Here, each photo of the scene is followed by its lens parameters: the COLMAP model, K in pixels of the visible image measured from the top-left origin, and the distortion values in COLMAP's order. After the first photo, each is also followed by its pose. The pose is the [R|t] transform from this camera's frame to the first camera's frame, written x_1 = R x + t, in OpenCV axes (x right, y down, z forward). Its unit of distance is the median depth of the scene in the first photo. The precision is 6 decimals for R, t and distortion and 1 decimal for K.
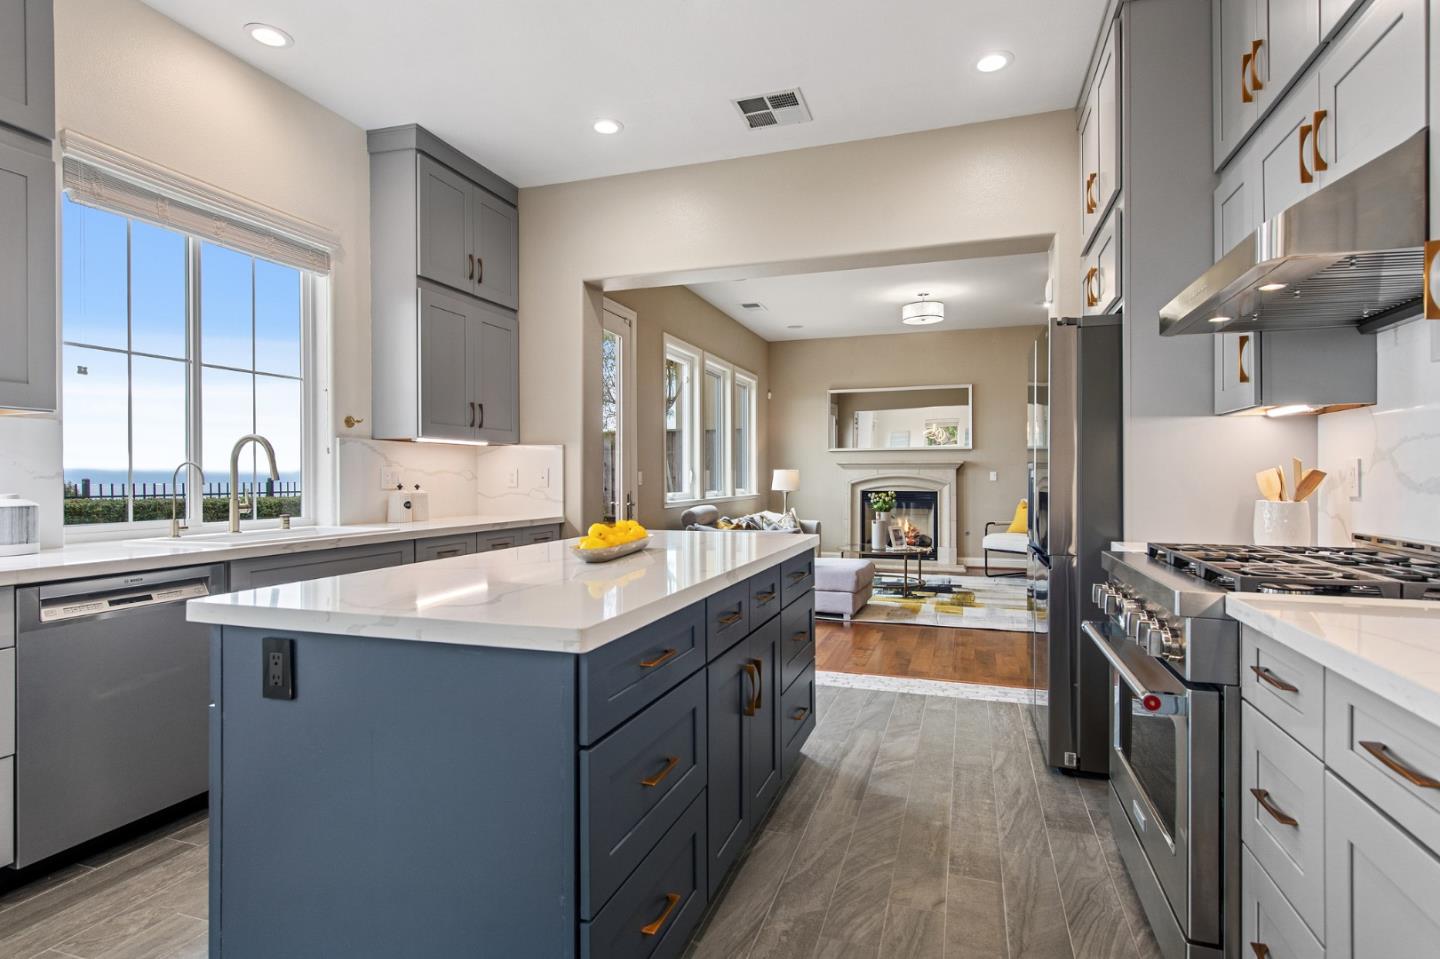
lens RADIAL K [[740.7, 0, 722.2], [0, 740.7, 475.7], [0, 0, 1]] dist [0.002373, -0.000481]
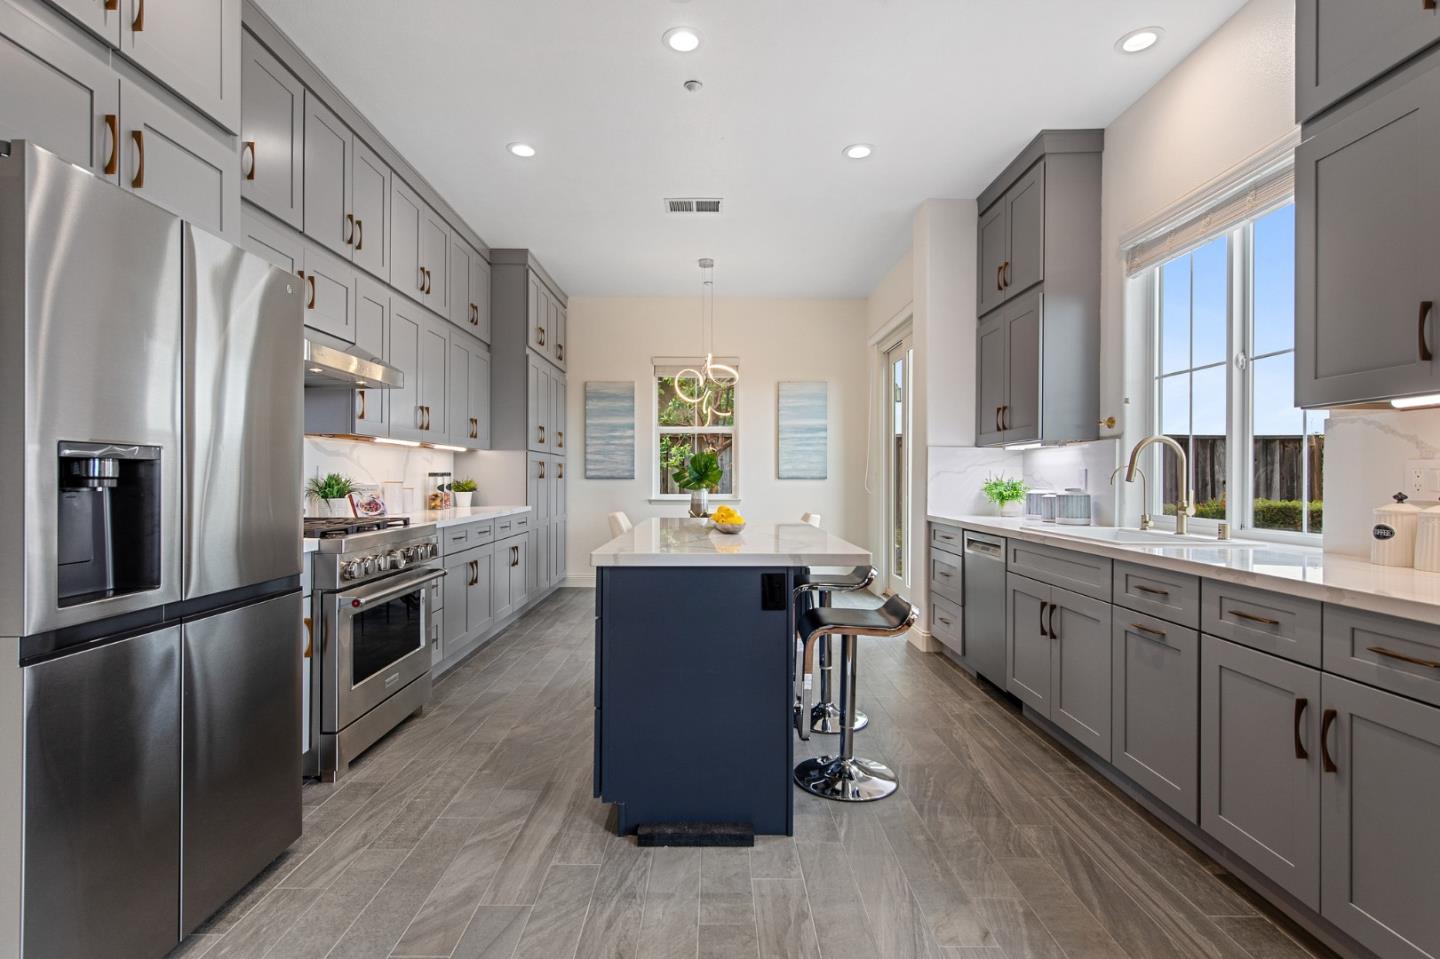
lens RADIAL K [[684.4, 0, 714.0], [0, 684.4, 482.2], [0, 0, 1]] dist [0.003742, 0.000685]
pose [[-0.948024, -0.000077, -0.318200, 0.208617], [-0.001999, 0.999982, 0.005716, 0.001994], [0.318193, 0.006055, -0.948007, 1.526148]]
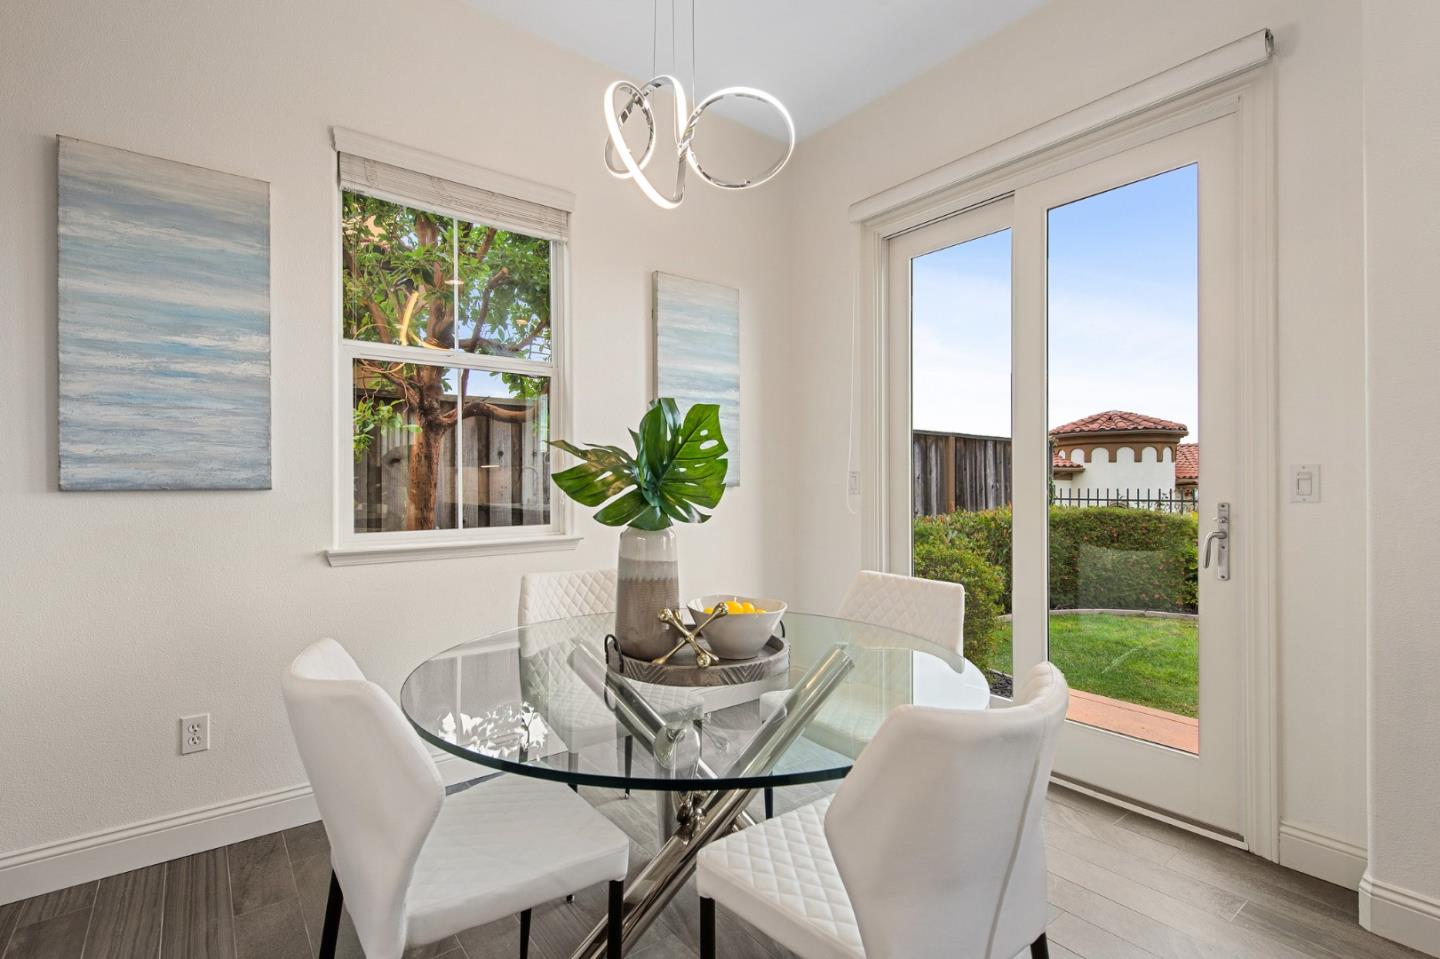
lens RADIAL K [[684.4, 0, 727.4], [0, 684.4, 480.6], [0, 0, 1]] dist [0.003742, 0.000685]
pose [[-0.546858, -0.001801, -0.837223, 0.166508], [0.000522, 0.999997, -0.002492, 0.000163], [0.837225, -0.001800, -0.546855, 1.063789]]
